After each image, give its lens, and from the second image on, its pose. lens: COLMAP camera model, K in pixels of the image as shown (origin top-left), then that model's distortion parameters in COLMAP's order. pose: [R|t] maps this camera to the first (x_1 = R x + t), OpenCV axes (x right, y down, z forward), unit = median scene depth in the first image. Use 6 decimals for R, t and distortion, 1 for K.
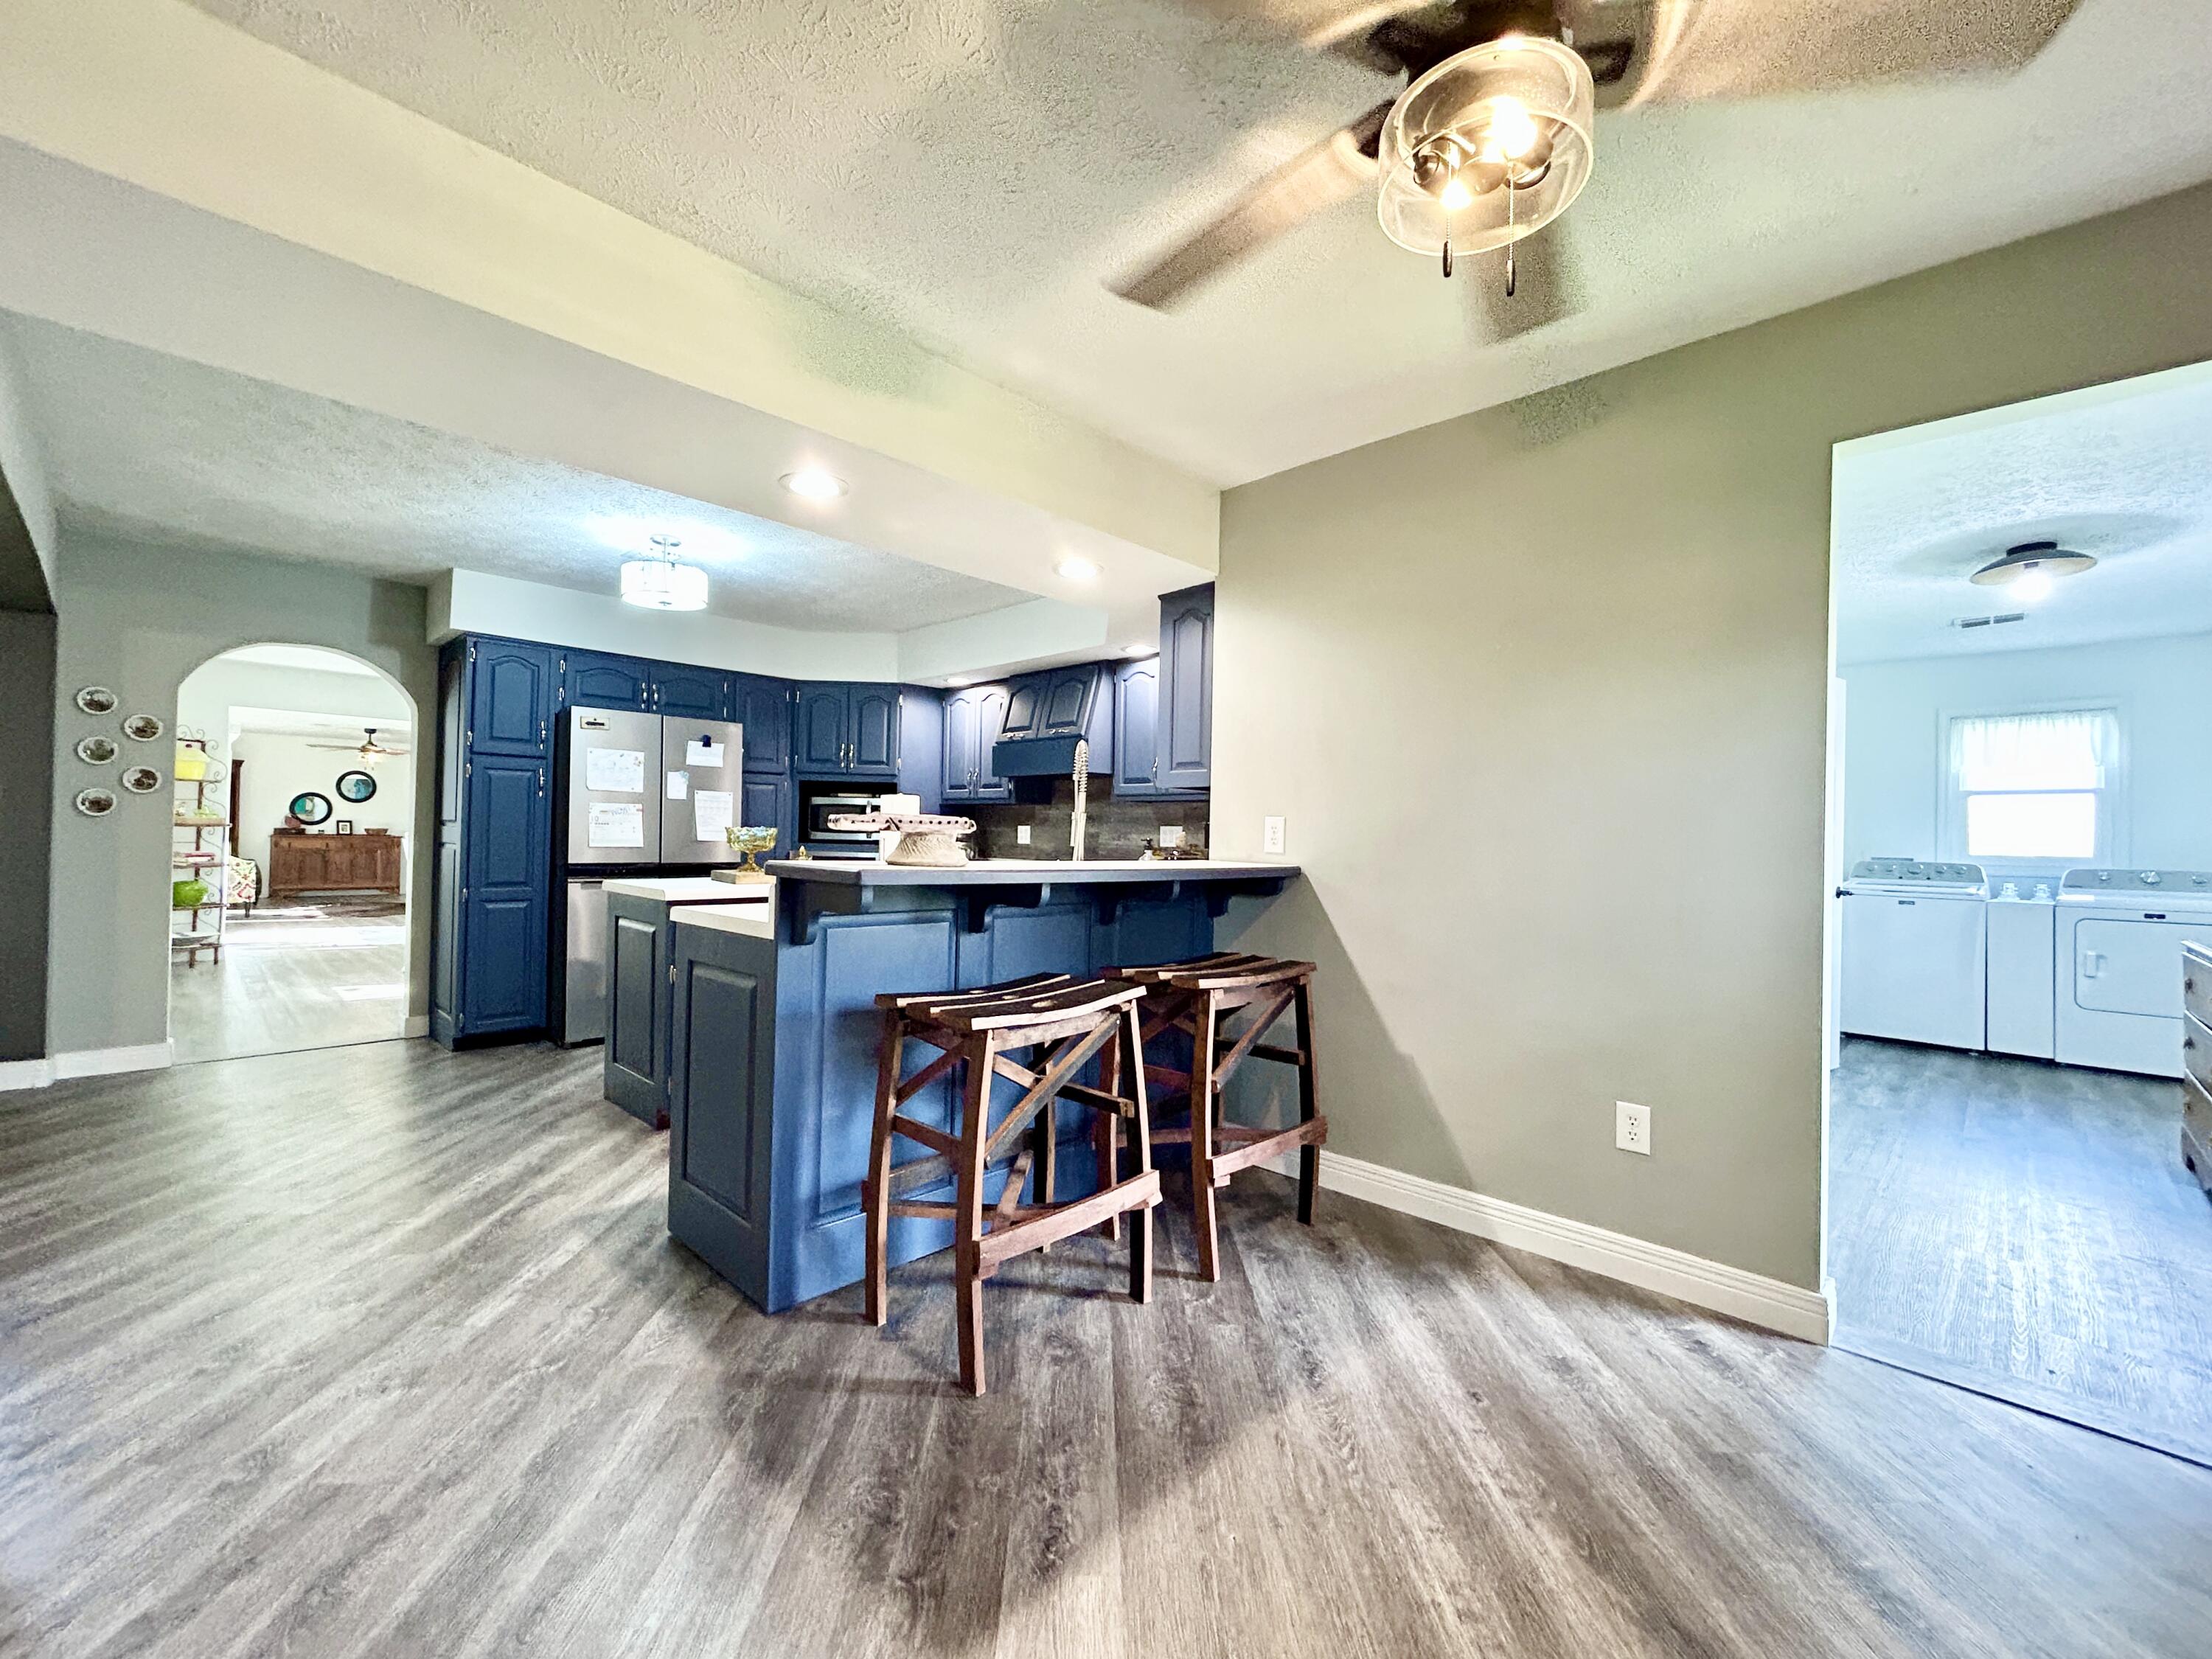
lens RADIAL K [[911.3, 0, 1093.9], [0, 911.3, 825.2], [0, 0, 1]] dist [-0.002291, 0.000008]
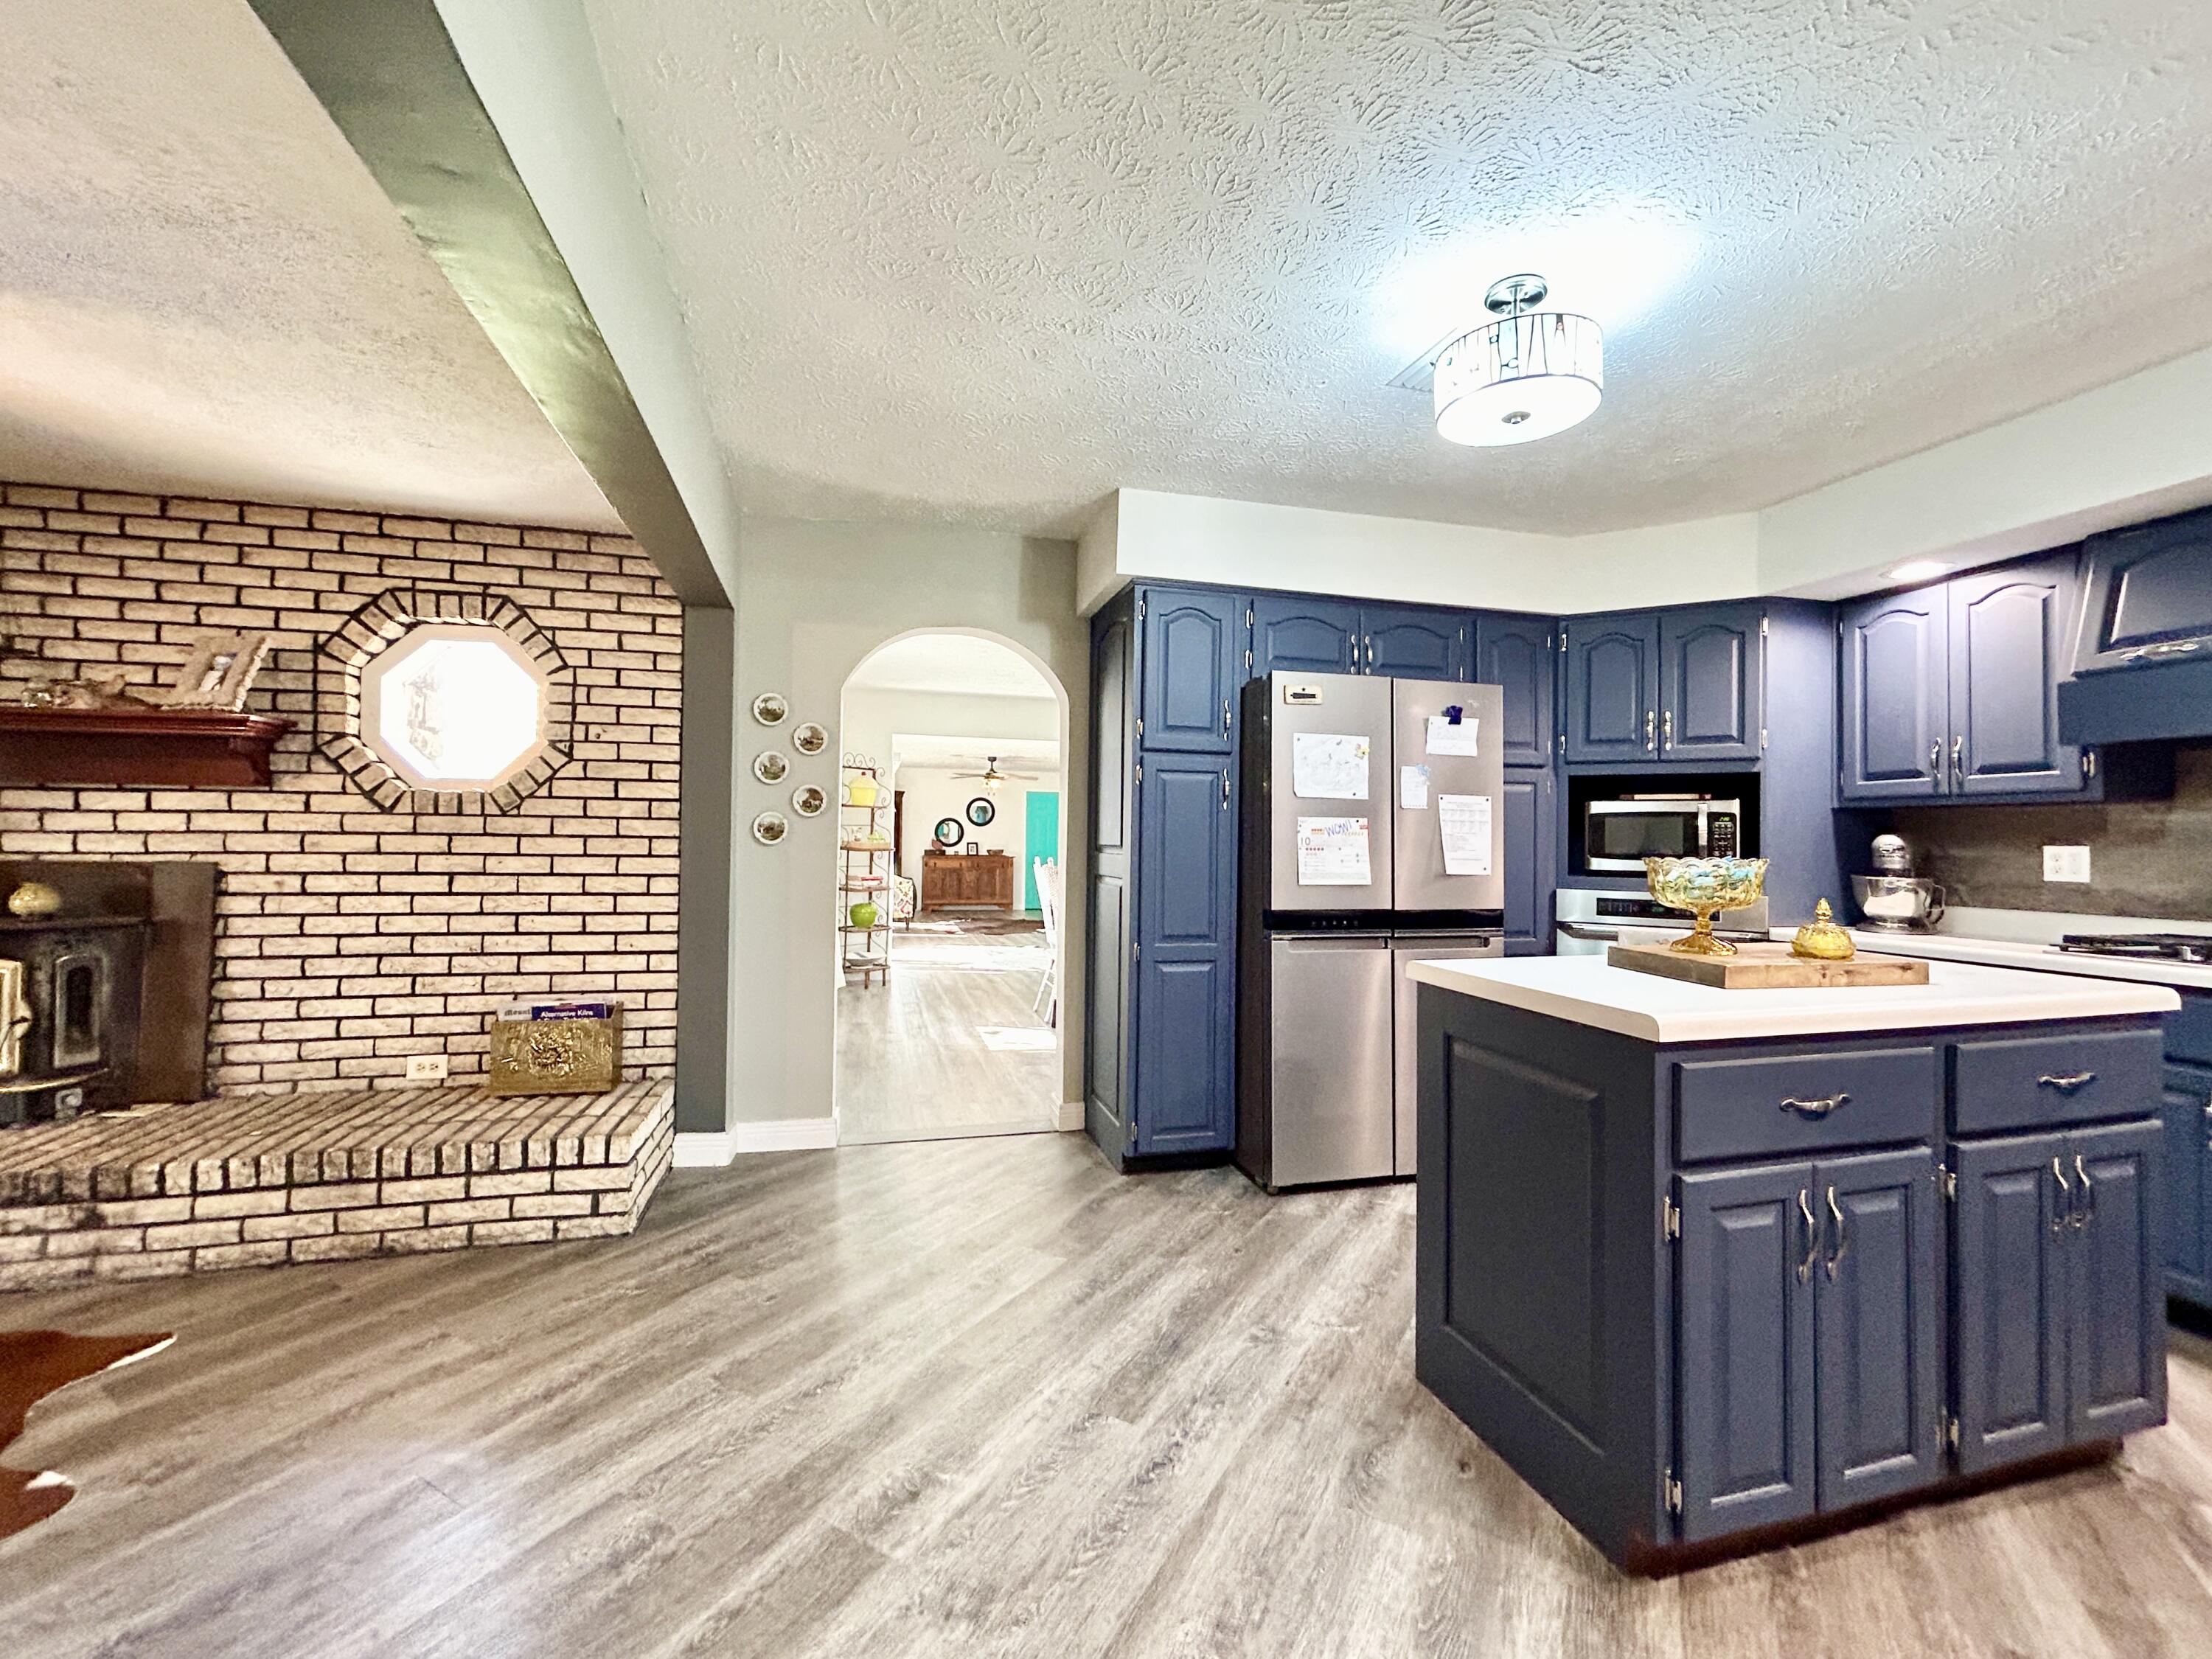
lens RADIAL K [[911.3, 0, 1093.9], [0, 911.3, 825.2], [0, 0, 1]] dist [-0.002291, 0.000008]
pose [[0.853208, -0.018342, -0.521249, -0.275236], [0.008998, 0.999750, -0.020452, -0.005585], [0.521494, 0.012760, 0.853160, 0.300093]]
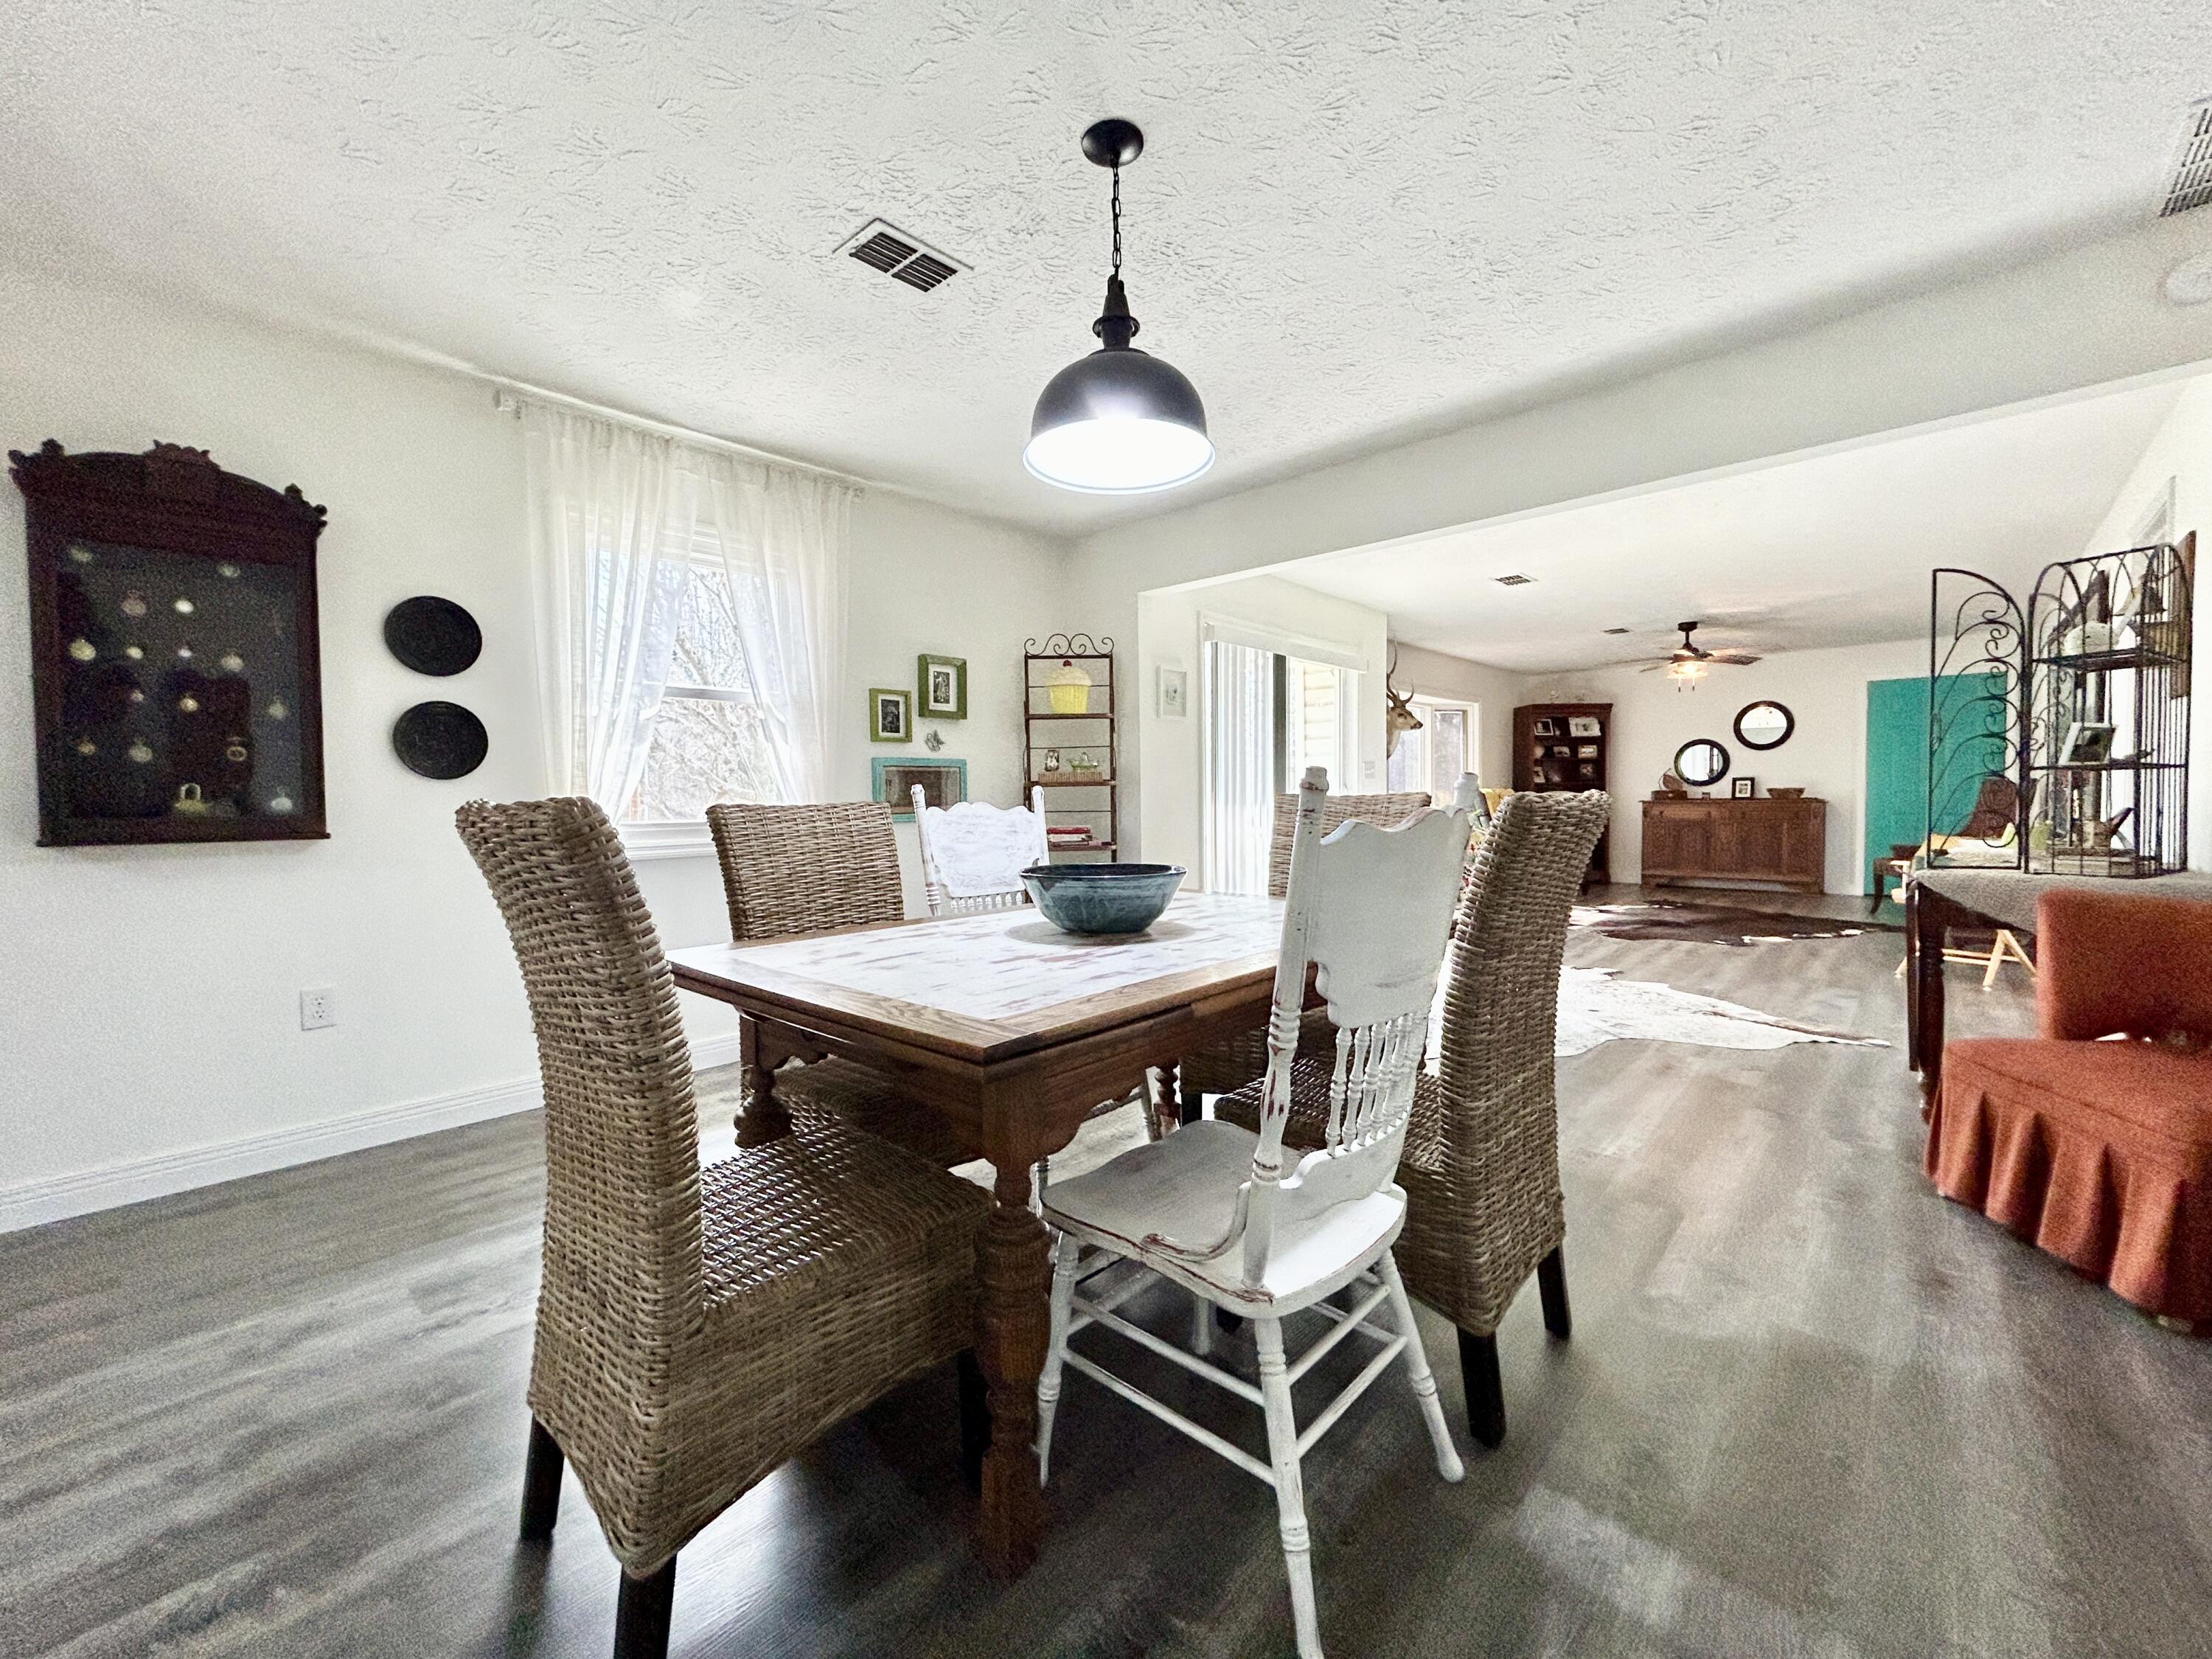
lens RADIAL K [[911.3, 0, 1093.9], [0, 911.3, 825.2], [0, 0, 1]] dist [-0.002291, 0.000008]
pose [[0.019810, 0.012303, -0.999728, -0.397061], [0.022901, 0.999656, 0.012756, 0.025147], [0.999541, -0.023147, 0.019521, 1.223433]]
